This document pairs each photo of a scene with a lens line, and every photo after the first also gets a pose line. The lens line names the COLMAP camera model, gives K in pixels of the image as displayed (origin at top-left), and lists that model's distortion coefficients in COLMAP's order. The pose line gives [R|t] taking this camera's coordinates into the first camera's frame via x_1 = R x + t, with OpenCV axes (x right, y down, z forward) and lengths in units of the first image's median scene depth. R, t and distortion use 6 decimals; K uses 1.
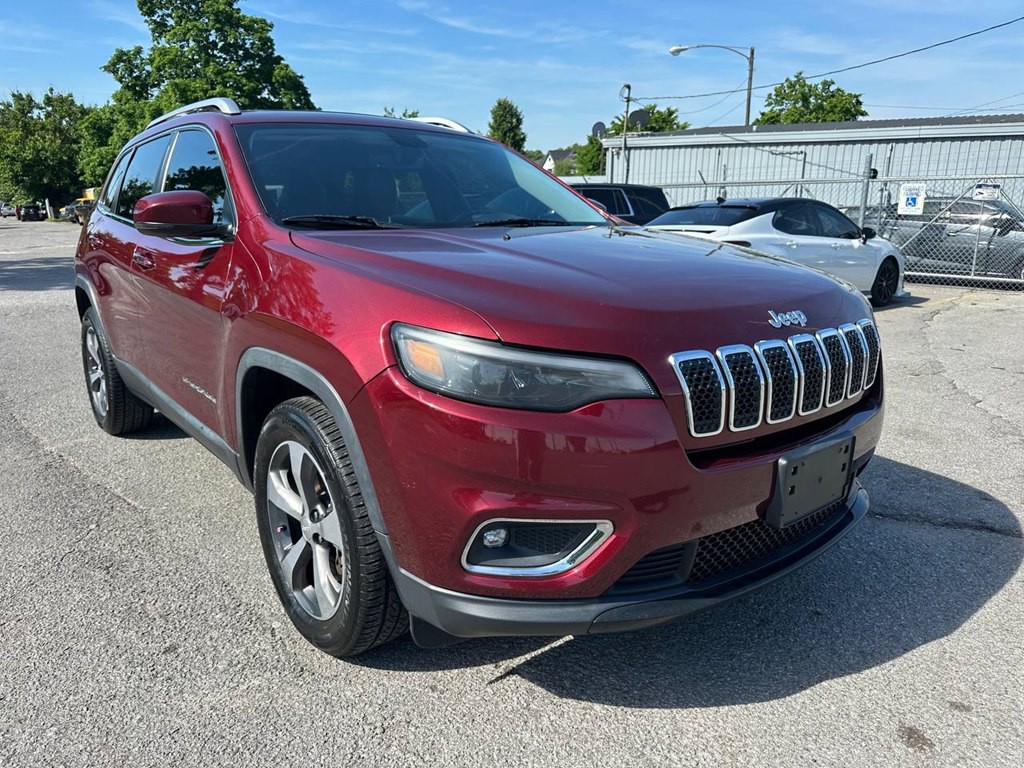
lens RADIAL K [[748.2, 0, 508.1], [0, 748.2, 393.3], [0, 0, 1]] dist [-0.001828, -0.008876]
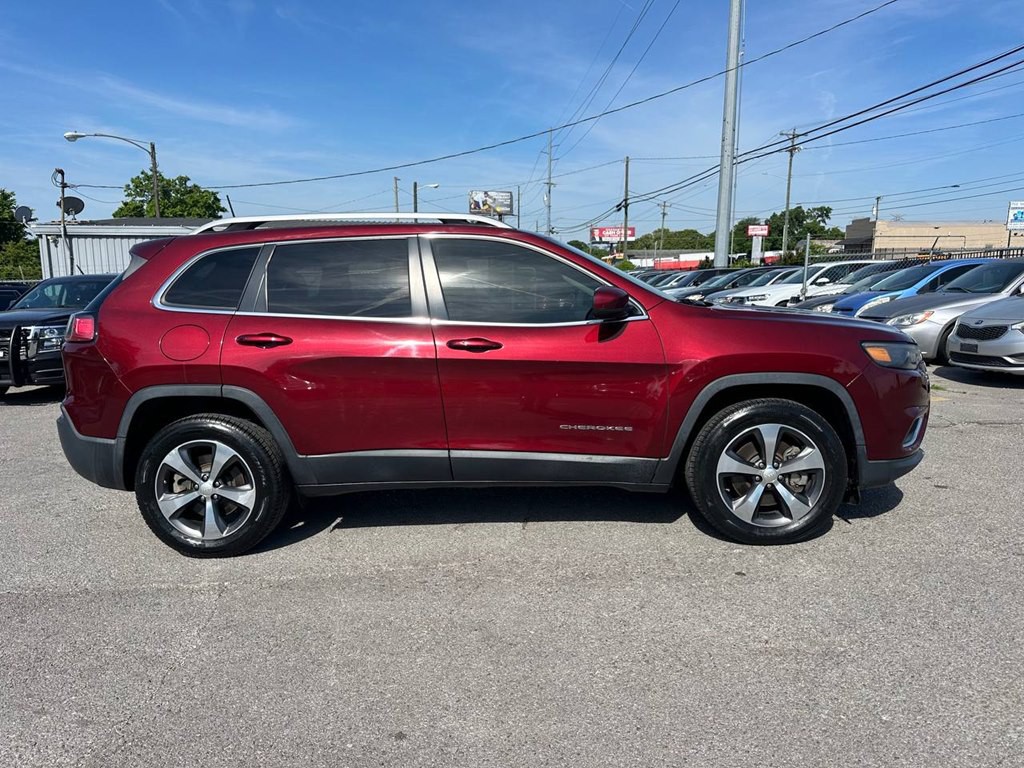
lens RADIAL K [[748.2, 0, 511.4], [0, 748.2, 389.8], [0, 0, 1]] dist [-0.001828, -0.008876]
pose [[0.657096, -0.119005, 0.744354, -0.150372], [0.204912, 0.978475, -0.024456, -0.007082], [-0.725421, 0.168597, 0.667338, 0.019593]]
